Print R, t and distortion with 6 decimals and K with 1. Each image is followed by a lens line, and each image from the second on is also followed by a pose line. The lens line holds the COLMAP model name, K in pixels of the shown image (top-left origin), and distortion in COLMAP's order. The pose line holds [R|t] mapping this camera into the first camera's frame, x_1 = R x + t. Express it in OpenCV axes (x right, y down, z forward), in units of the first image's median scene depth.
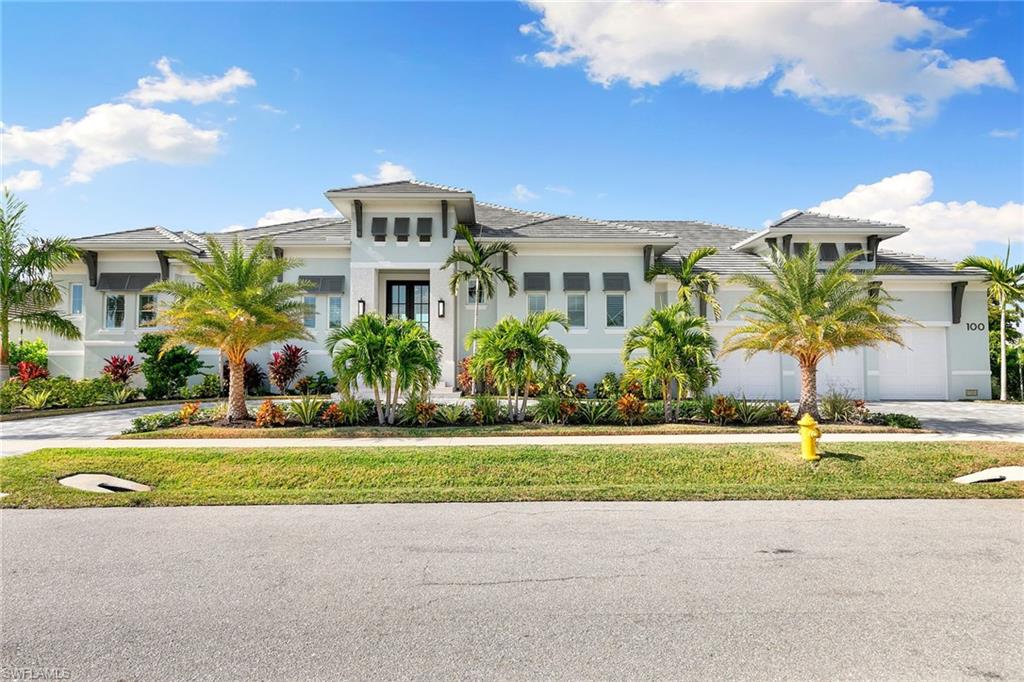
lens RADIAL K [[573.5, 0, 512.0], [0, 573.5, 341.0], [0, 0, 1]] dist [0.014130, -0.000735]
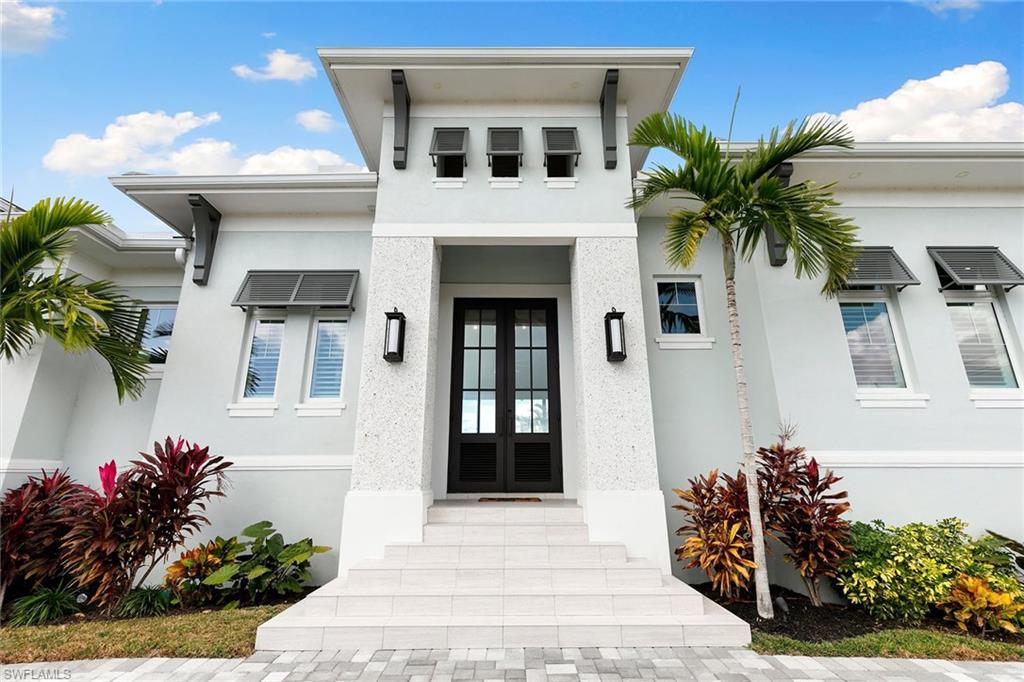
lens RADIAL K [[460.3, 0, 510.3], [0, 460.3, 336.6], [0, 0, 1]] dist [0.005471, -0.000219]
pose [[0.999583, -0.011710, -0.026392, -0.179967], [0.004814, 0.968863, -0.247549, 0.015495], [0.028469, 0.247319, 0.968516, 0.714490]]
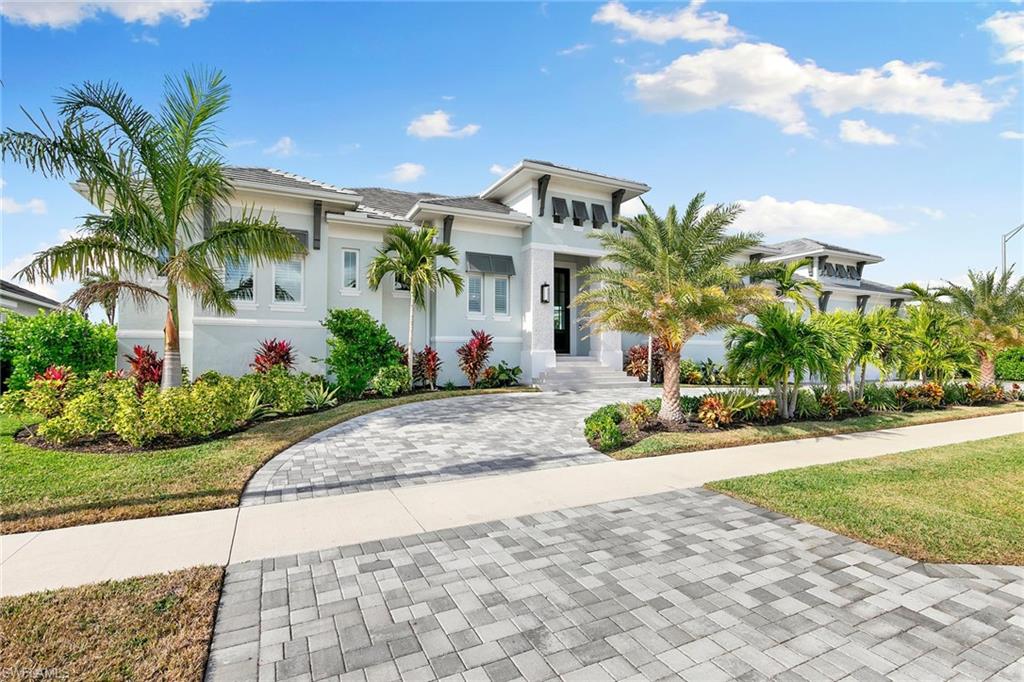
lens RADIAL K [[472.9, 0, 513.9], [0, 472.9, 342.7], [0, 0, 1]] dist [0.004264, 0.000490]
pose [[0.910080, 0.014249, 0.414188, -0.618614], [-0.021300, 0.999696, 0.012410, 0.015371], [-0.413886, -0.020117, 0.910107, 0.316665]]
